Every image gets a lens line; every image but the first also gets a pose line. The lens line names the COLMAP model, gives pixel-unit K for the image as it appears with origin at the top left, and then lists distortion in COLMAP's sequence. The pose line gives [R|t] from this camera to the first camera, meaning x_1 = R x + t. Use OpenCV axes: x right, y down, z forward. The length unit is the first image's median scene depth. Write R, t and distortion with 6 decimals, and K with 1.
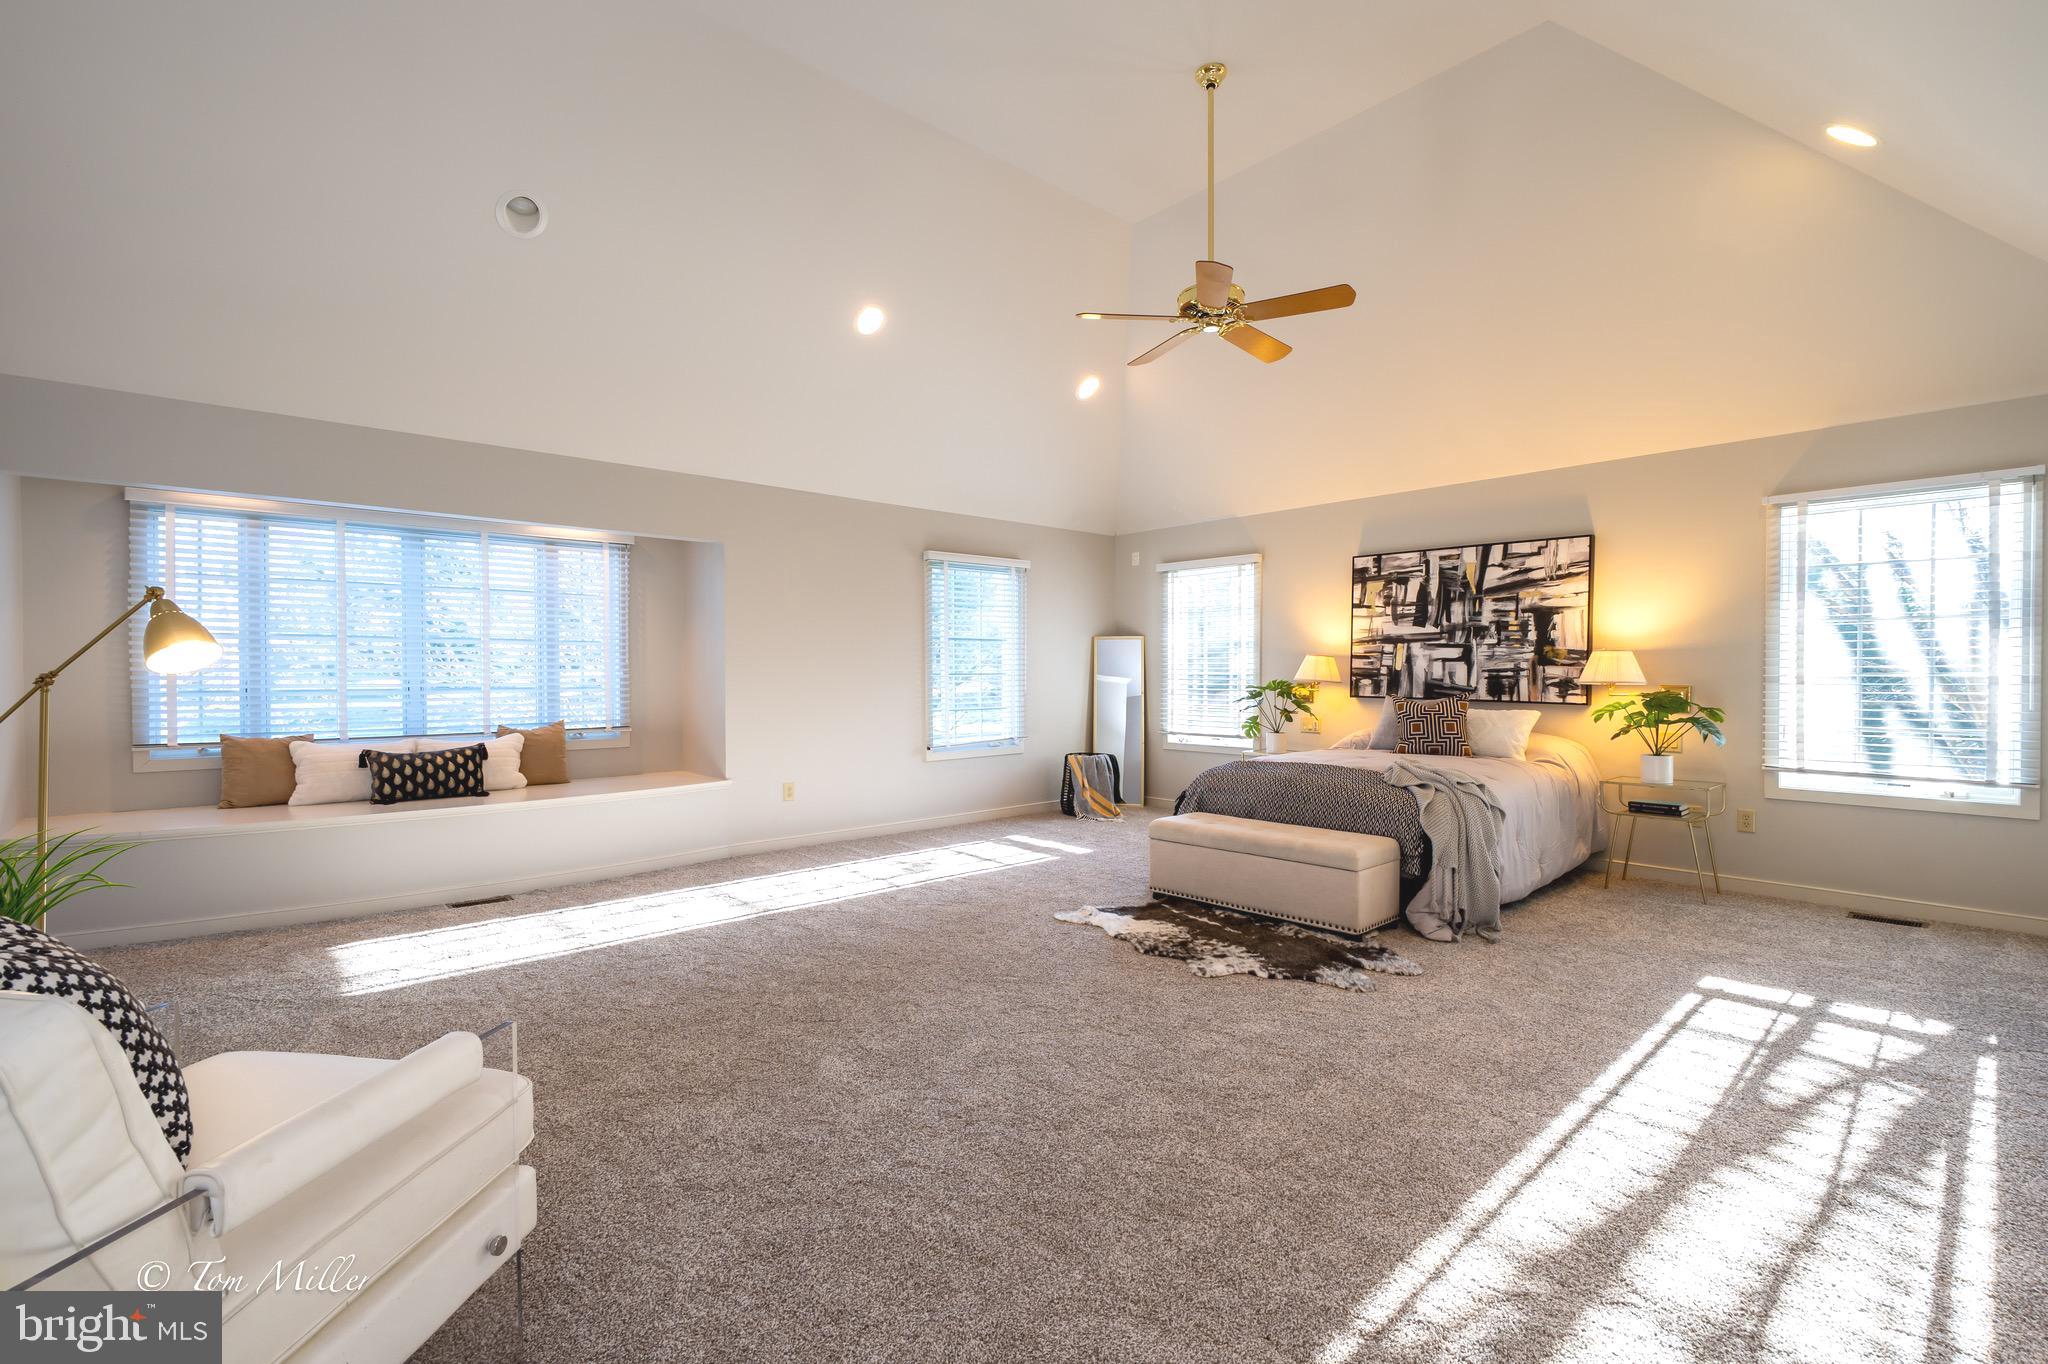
lens RADIAL K [[920.6, 0, 1016.1], [0, 920.6, 647.8], [0, 0, 1]] dist [0.003030, 0.000083]
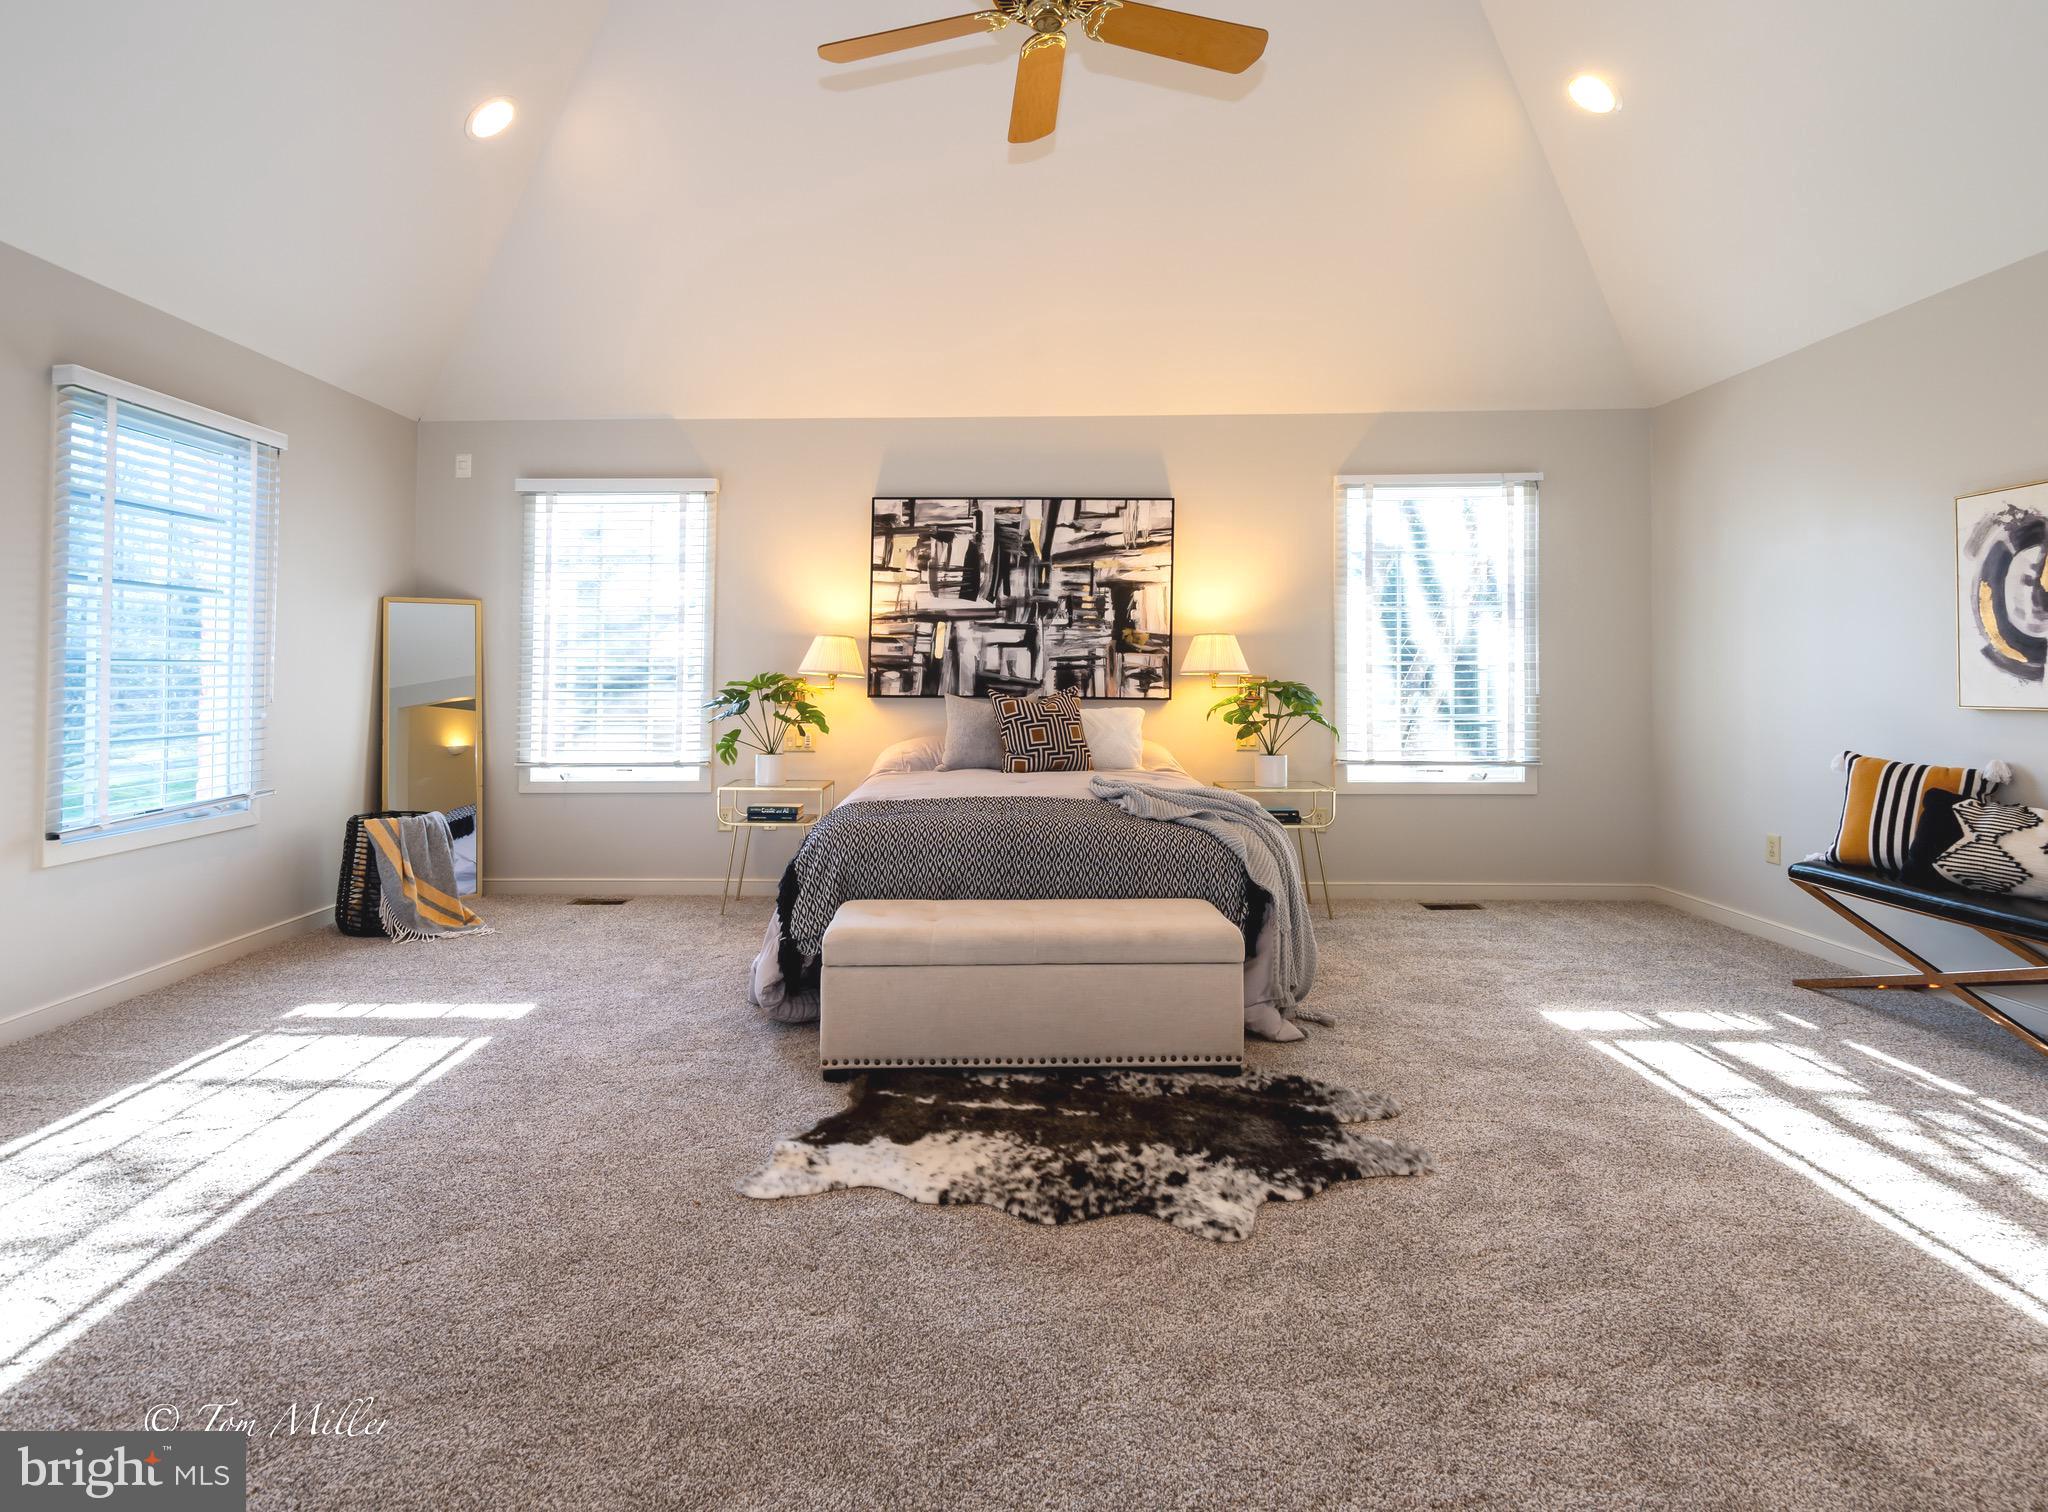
lens RADIAL K [[1075.0, 0, 1017.8], [0, 1075.0, 650.2], [0, 0, 1]] dist [0.004302, 0.000128]
pose [[0.675682, 0.018522, 0.736960, -0.180935], [-0.017252, 0.999808, -0.009310, 0.026184], [-0.736991, -0.006423, 0.675872, 0.404071]]
